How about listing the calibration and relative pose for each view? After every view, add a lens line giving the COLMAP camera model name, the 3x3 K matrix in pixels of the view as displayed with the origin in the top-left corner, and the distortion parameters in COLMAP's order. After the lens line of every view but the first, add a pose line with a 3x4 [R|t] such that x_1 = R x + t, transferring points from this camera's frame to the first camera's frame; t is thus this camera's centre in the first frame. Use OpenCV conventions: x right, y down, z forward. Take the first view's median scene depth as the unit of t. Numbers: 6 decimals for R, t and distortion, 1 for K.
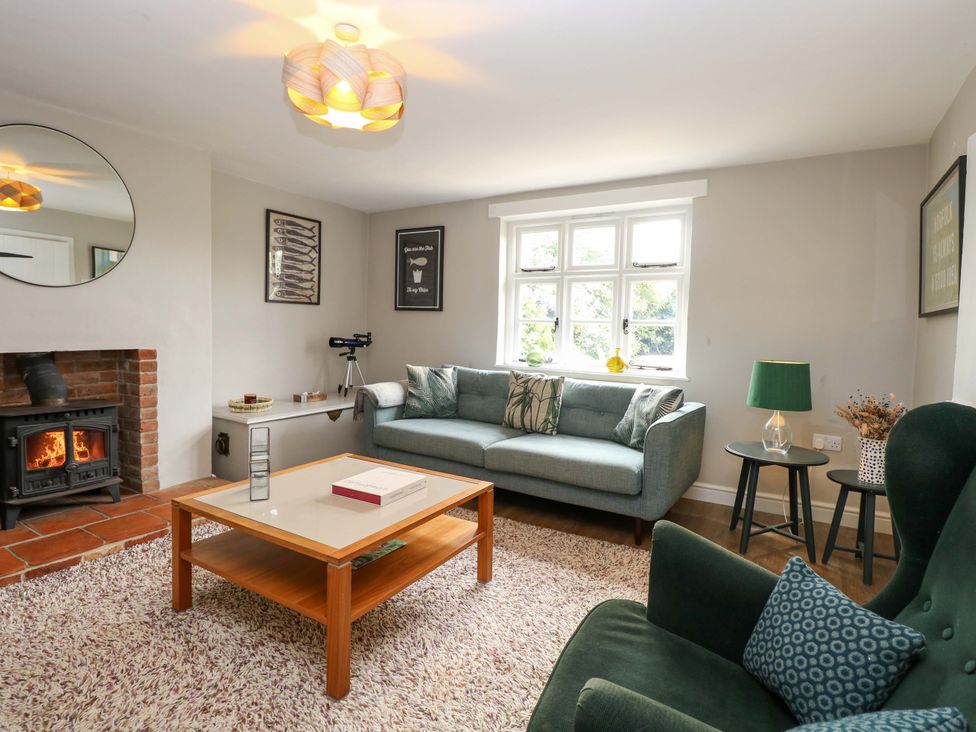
lens RADIAL K [[521.2, 0, 484.9], [0, 521.2, 355.7], [0, 0, 1]] dist [0.001482, -0.015893]
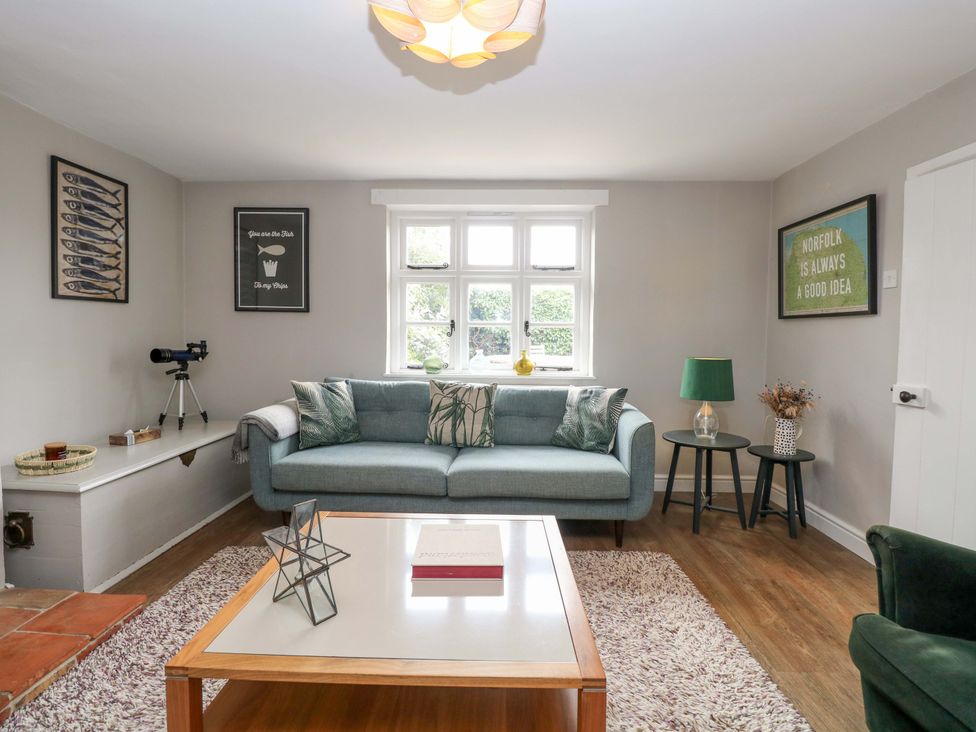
lens RADIAL K [[515.7, 0, 487.5], [0, 515.7, 355.0], [0, 0, 1]] dist [0.002901, -0.013629]
pose [[0.864900, -0.039394, 0.500396, -0.295114], [0.039211, 0.999172, 0.010887, -0.019459], [-0.500410, 0.010205, 0.865728, 0.189400]]
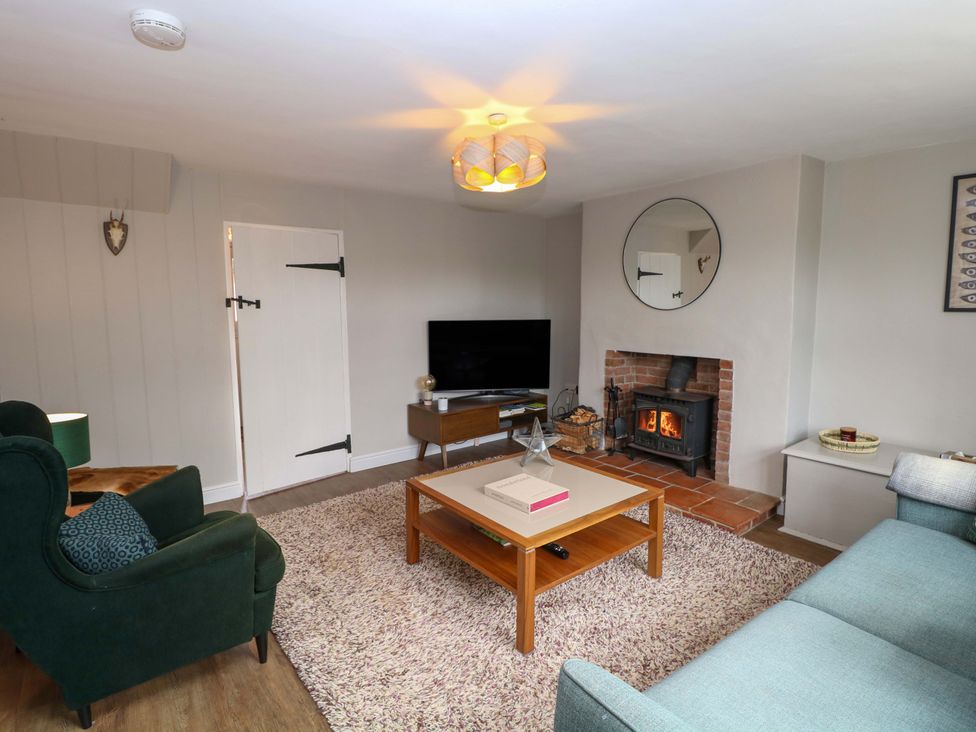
lens RADIAL K [[515.7, 0, 487.5], [0, 515.7, 355.0], [0, 0, 1]] dist [0.002901, -0.013629]
pose [[-0.349374, 0.081068, -0.933470, 0.472988], [-0.051205, 0.993109, 0.105412, -0.092205], [0.935583, 0.084626, -0.342816, 0.715263]]
